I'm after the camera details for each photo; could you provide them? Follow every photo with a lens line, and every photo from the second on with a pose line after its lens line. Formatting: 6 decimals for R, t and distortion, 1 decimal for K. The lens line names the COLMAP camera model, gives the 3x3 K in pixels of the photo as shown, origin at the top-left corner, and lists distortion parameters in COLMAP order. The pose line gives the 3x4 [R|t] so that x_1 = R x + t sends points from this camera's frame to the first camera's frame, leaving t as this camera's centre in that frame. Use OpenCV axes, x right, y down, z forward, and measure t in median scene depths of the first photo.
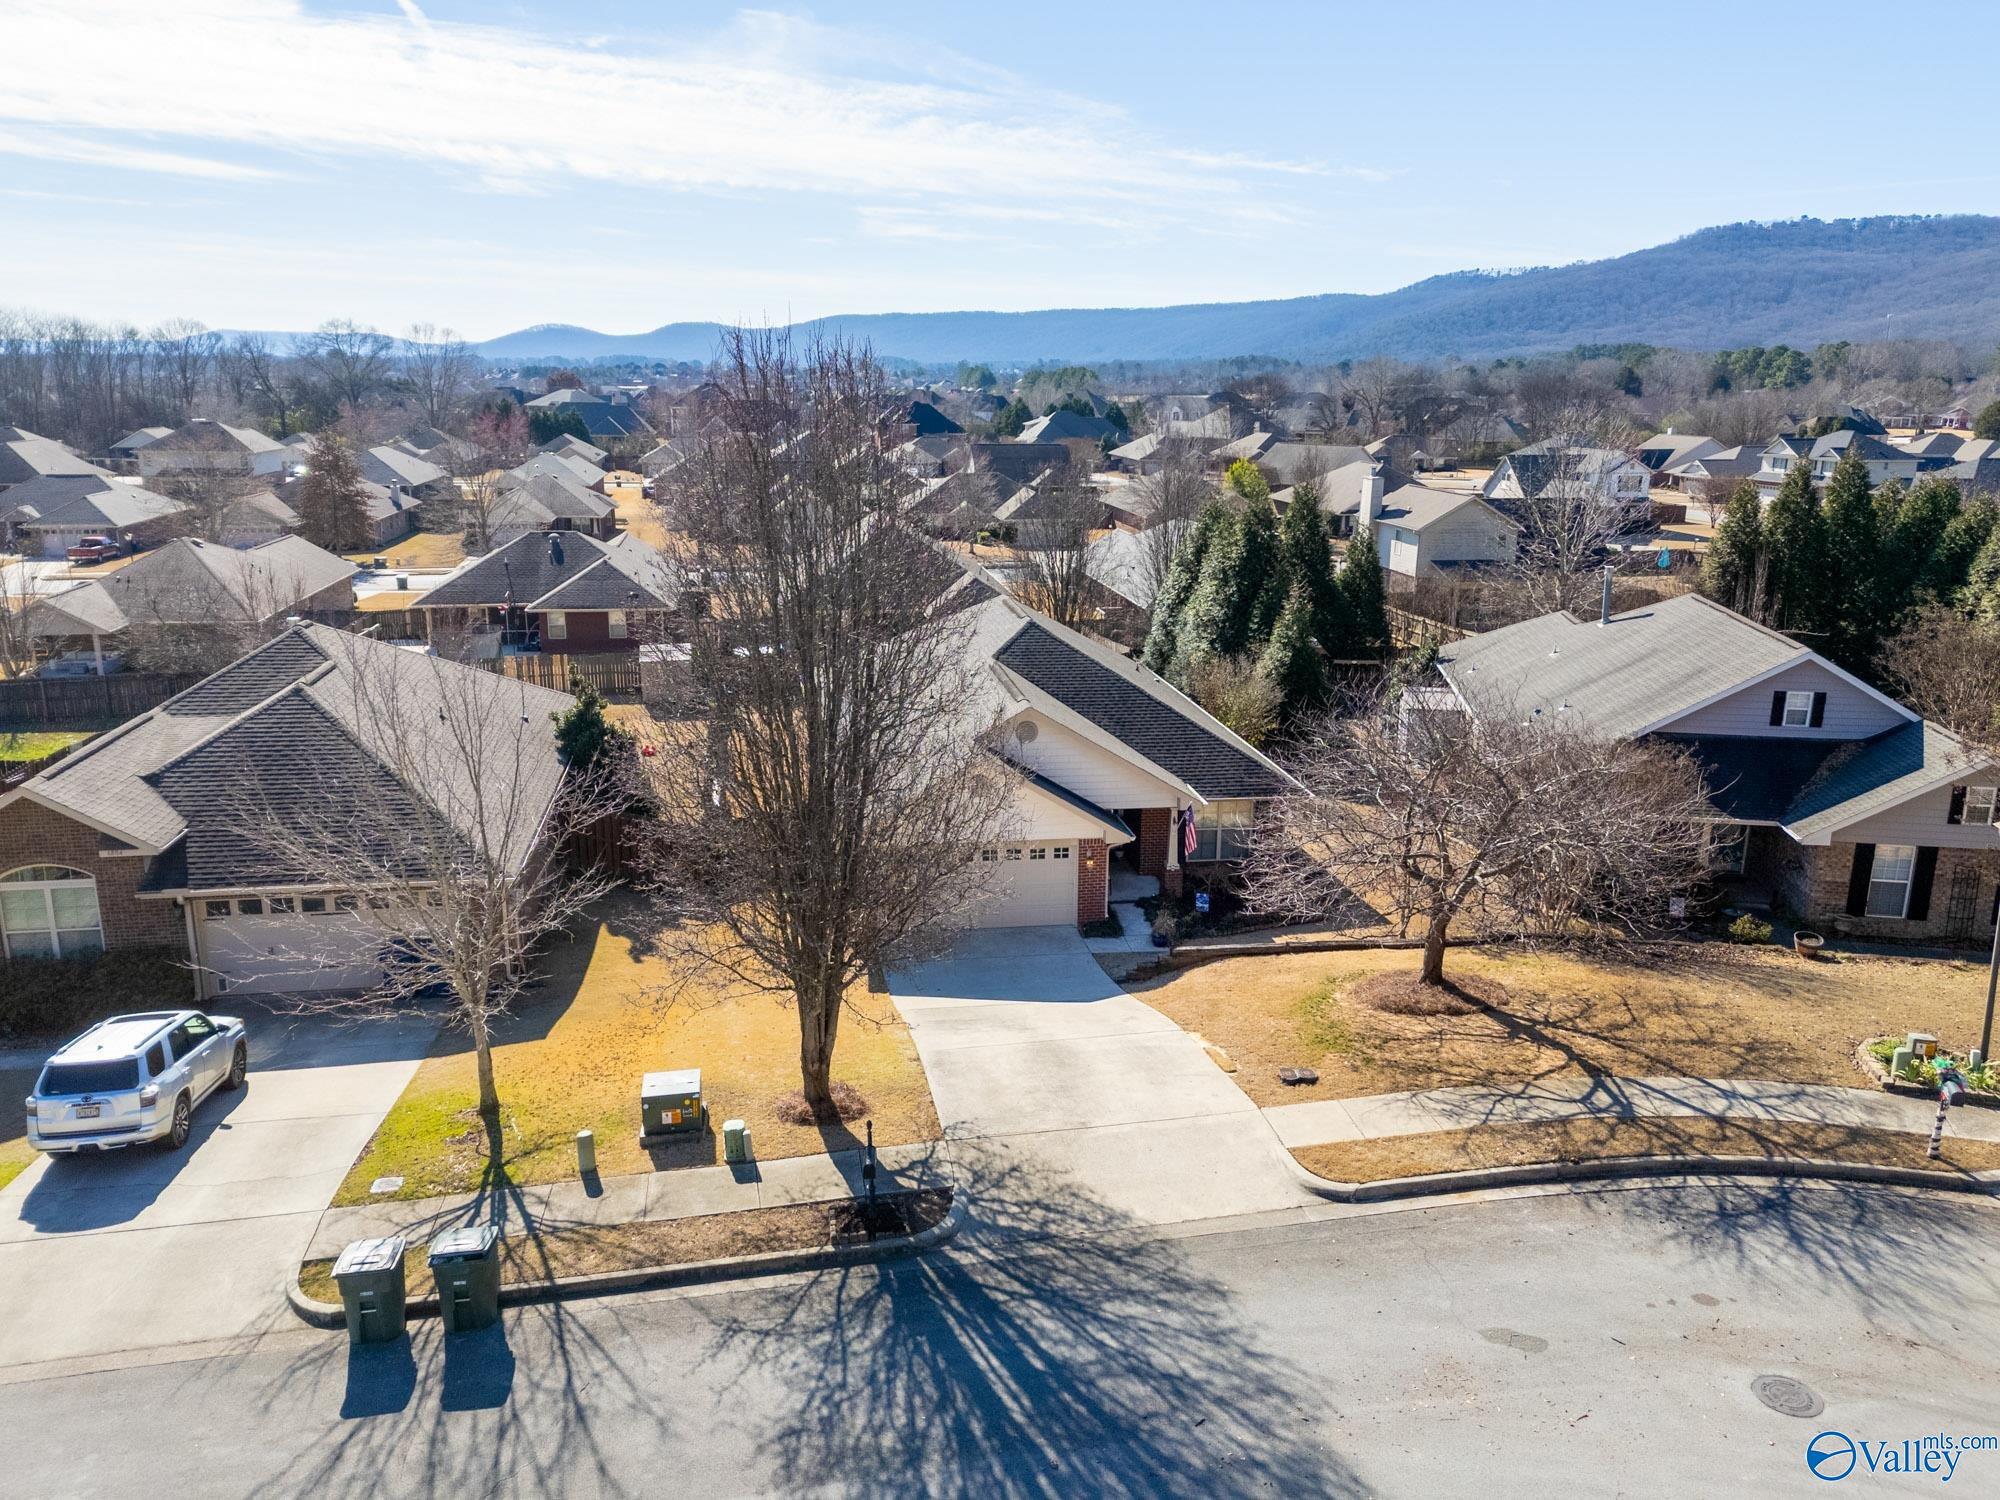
lens RADIAL K [[1467.8, 0, 1006.7], [0, 1467.8, 753.0], [0, 0, 1]] dist [0.064592, -0.062831]
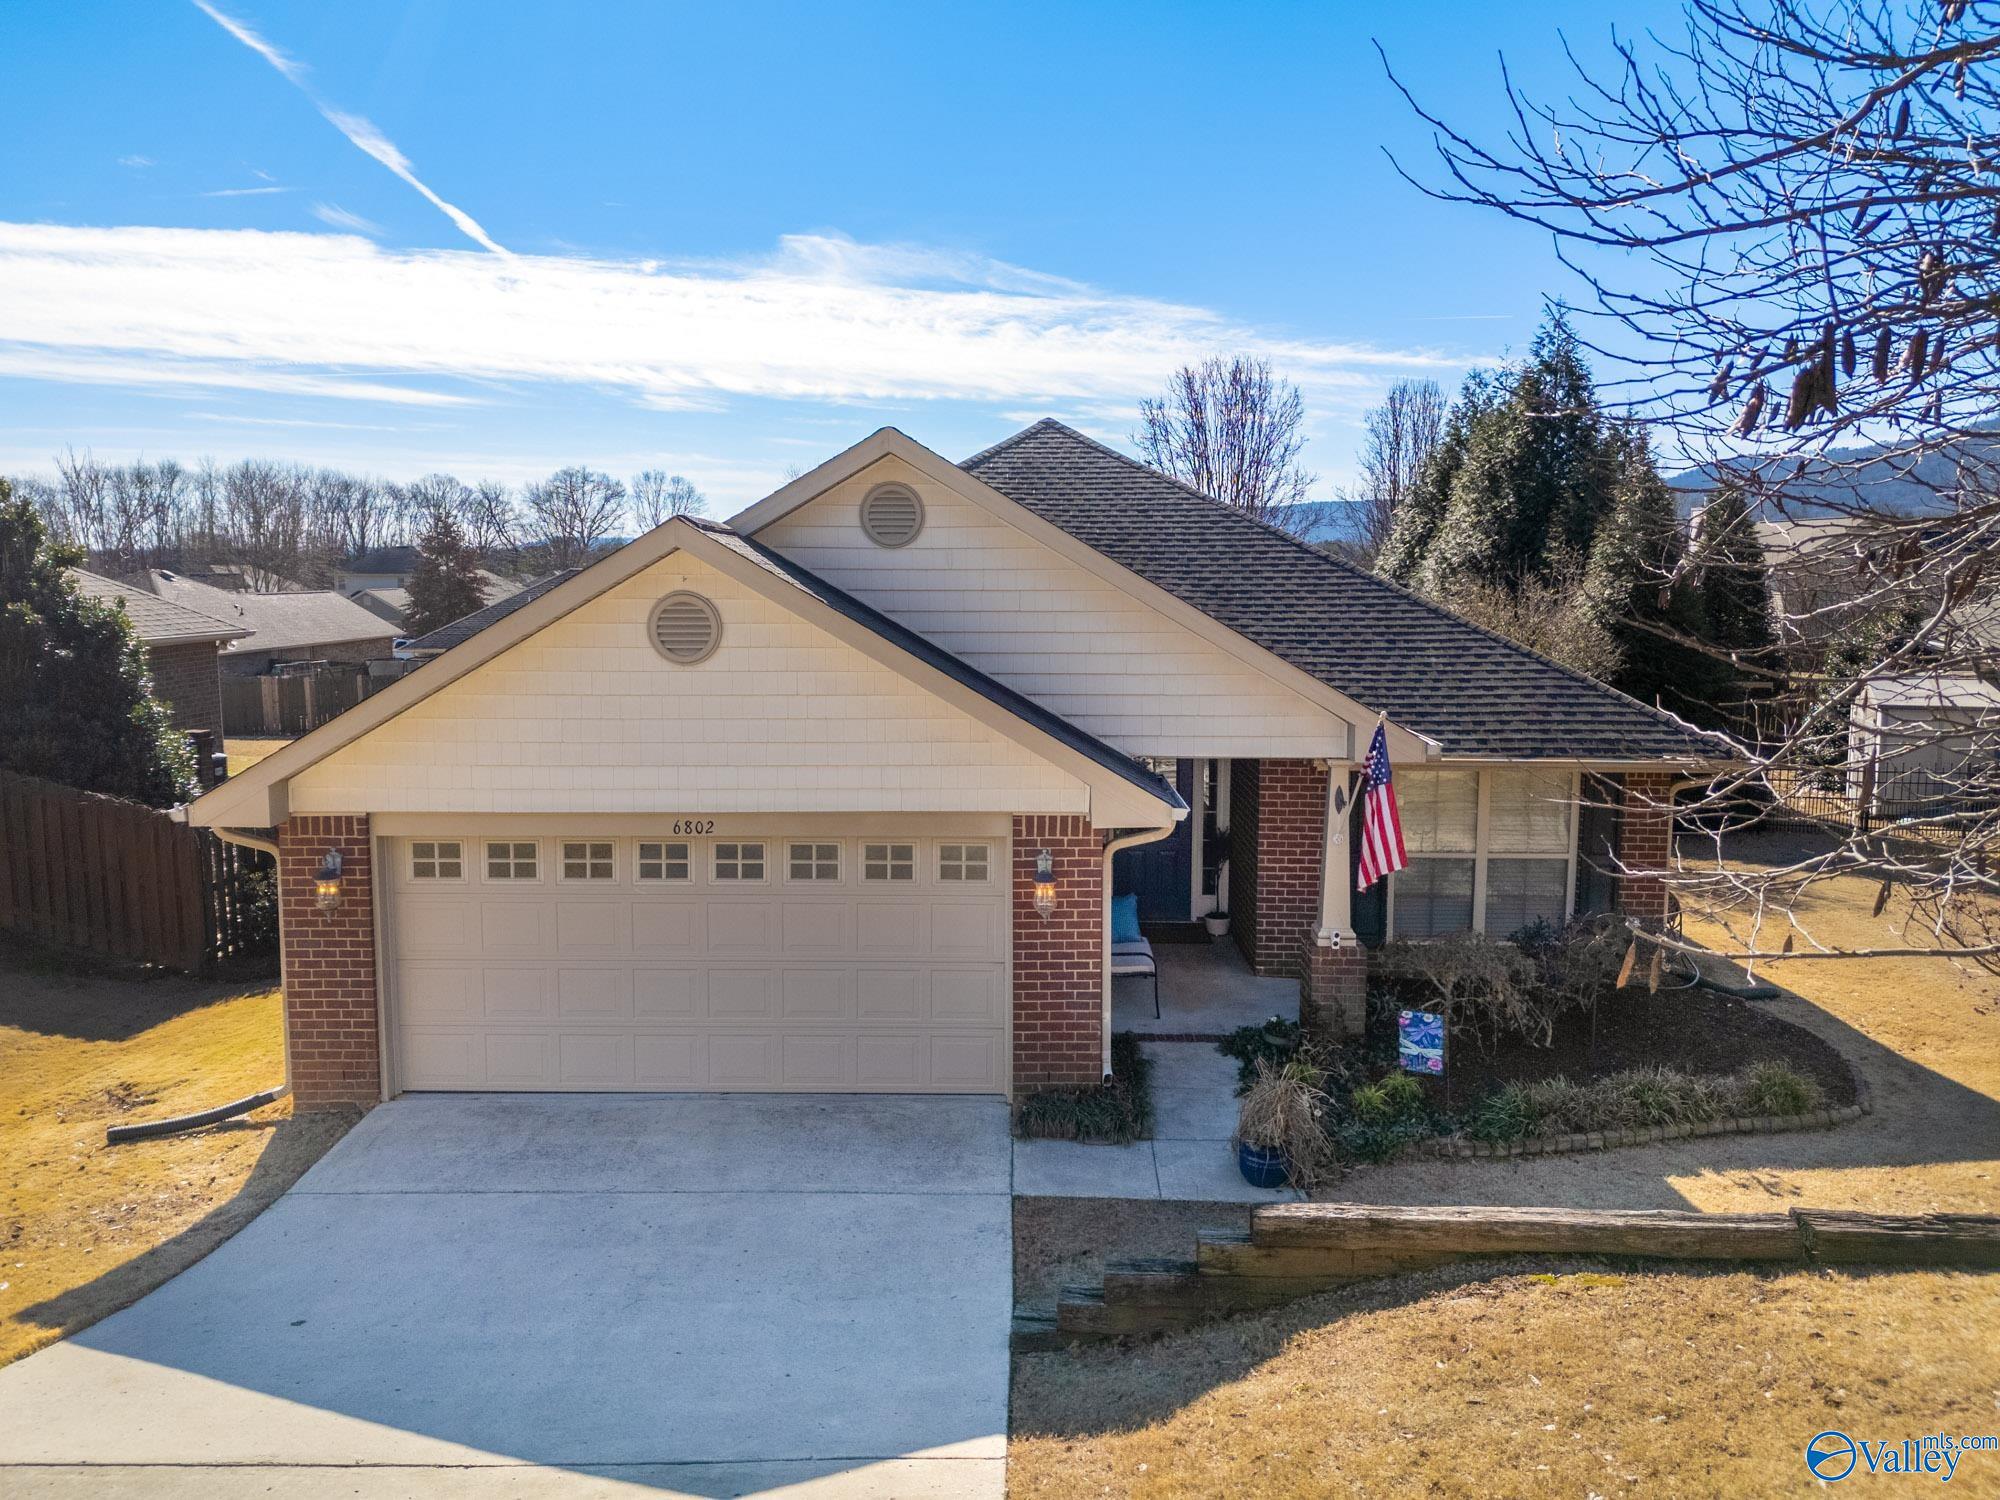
lens RADIAL K [[1467.8, 0, 1029.0], [0, 1467.8, 746.7], [0, 0, 1]] dist [0.064592, -0.062831]
pose [[0.987346, 0.014474, -0.157921, 0.107206], [-0.034907, 0.991238, -0.127392, 0.088379], [0.154694, 0.131292, 0.979200, 0.725426]]
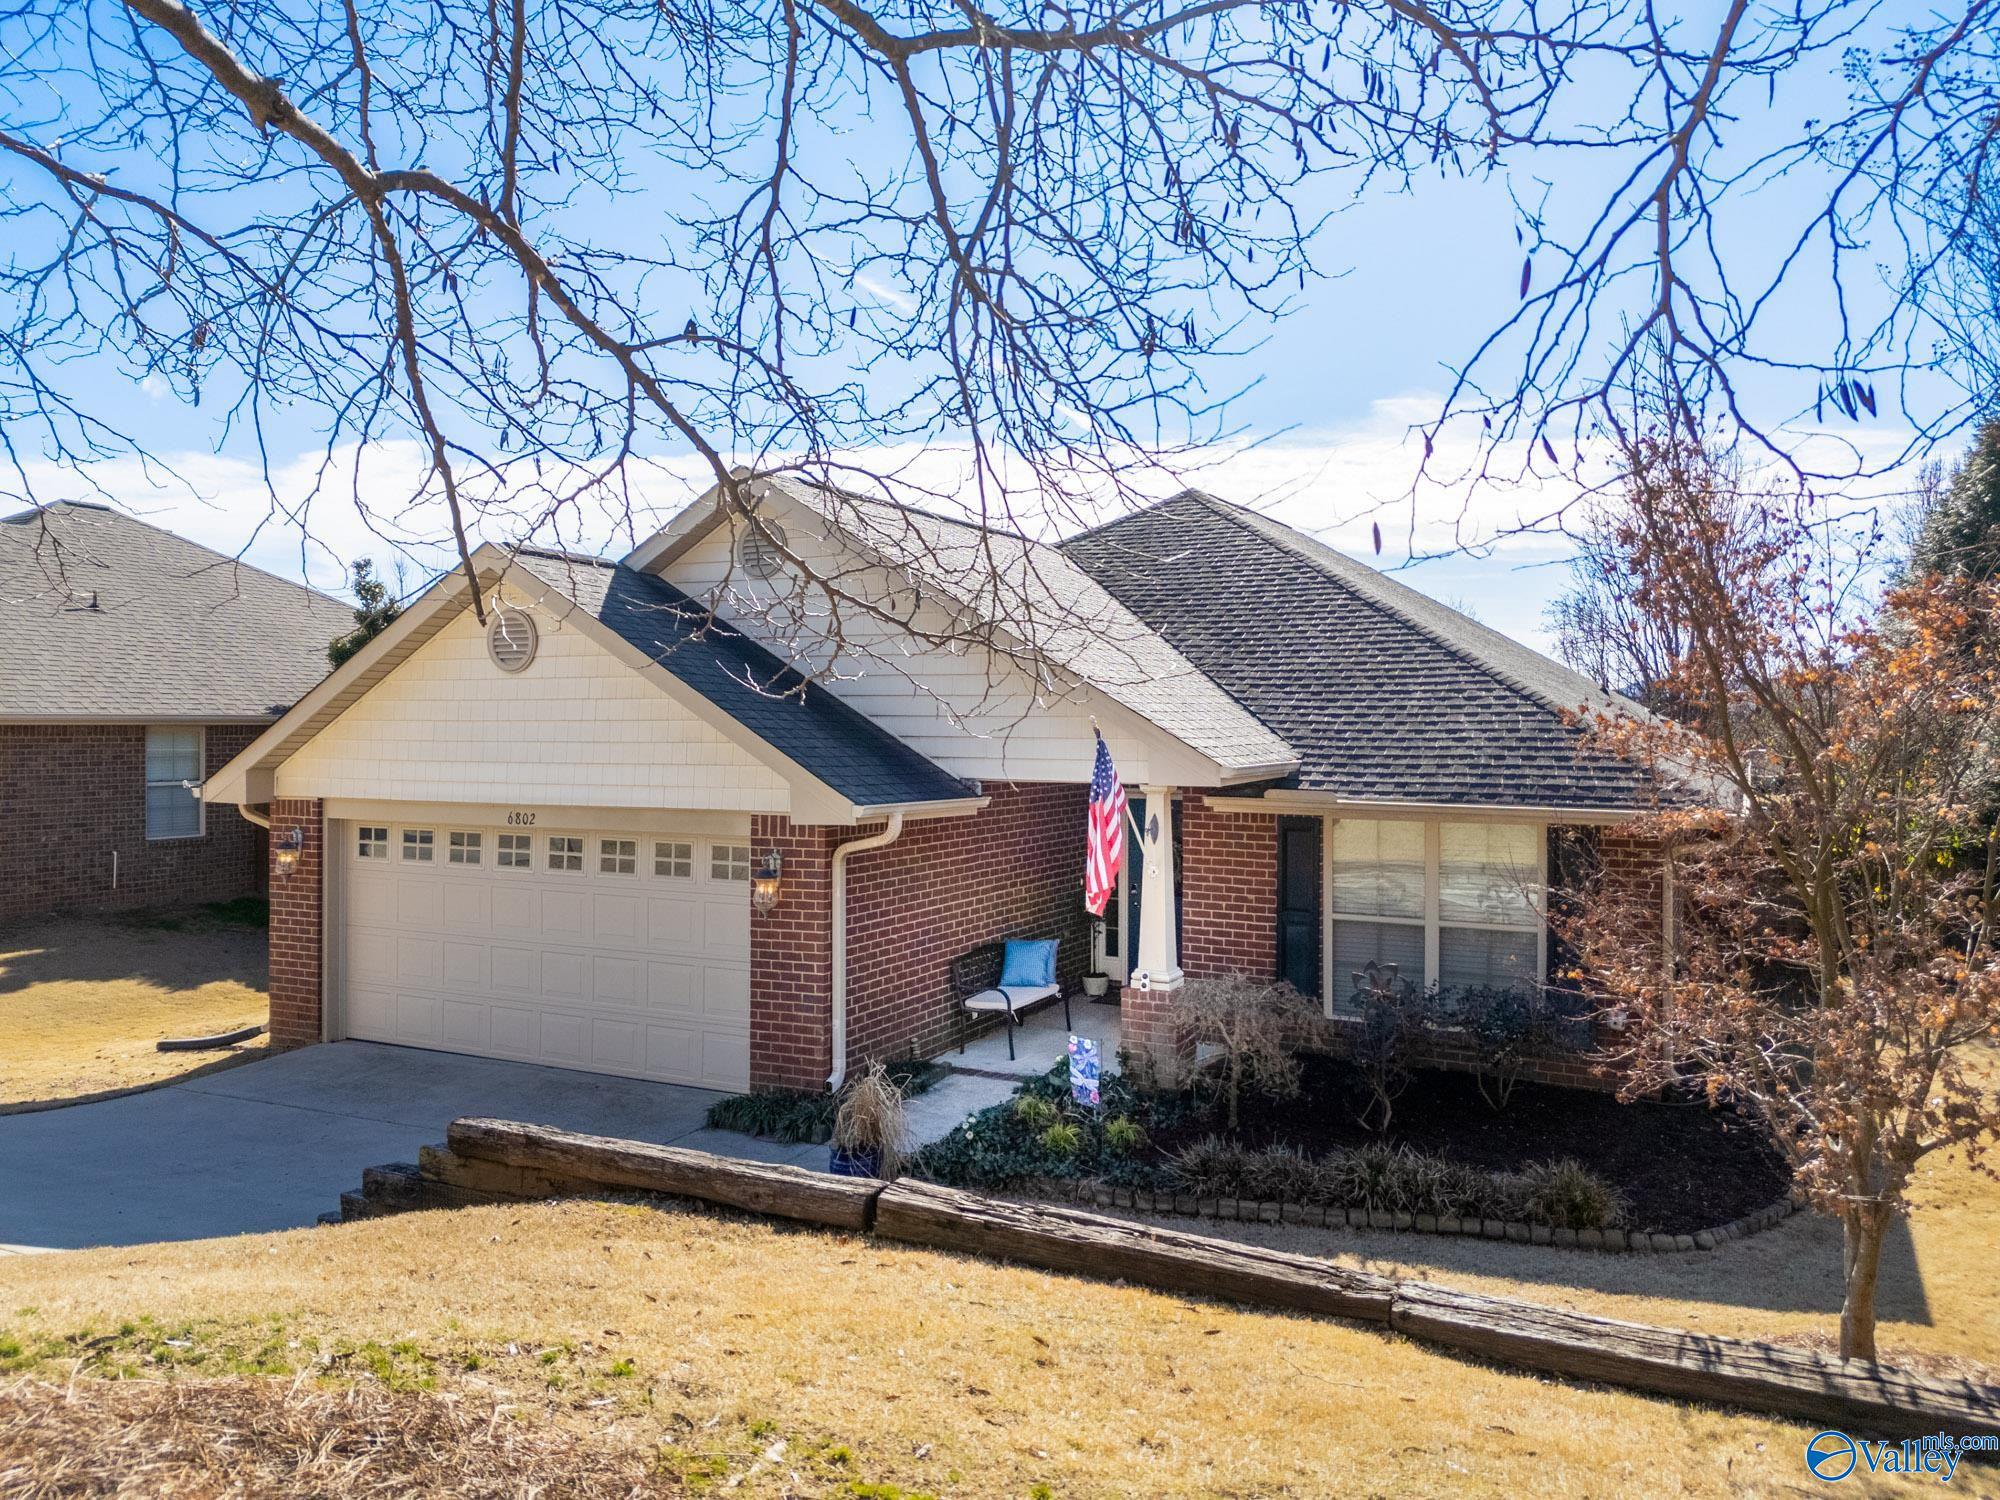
lens RADIAL K [[1467.8, 0, 1014.3], [0, 1467.8, 753.5], [0, 0, 1]] dist [0.064592, -0.062831]
pose [[0.810451, 0.002862, -0.585800, 0.301309], [-0.141405, 0.971374, -0.190886, 0.104684], [0.568484, 0.237539, 0.787655, 0.811799]]
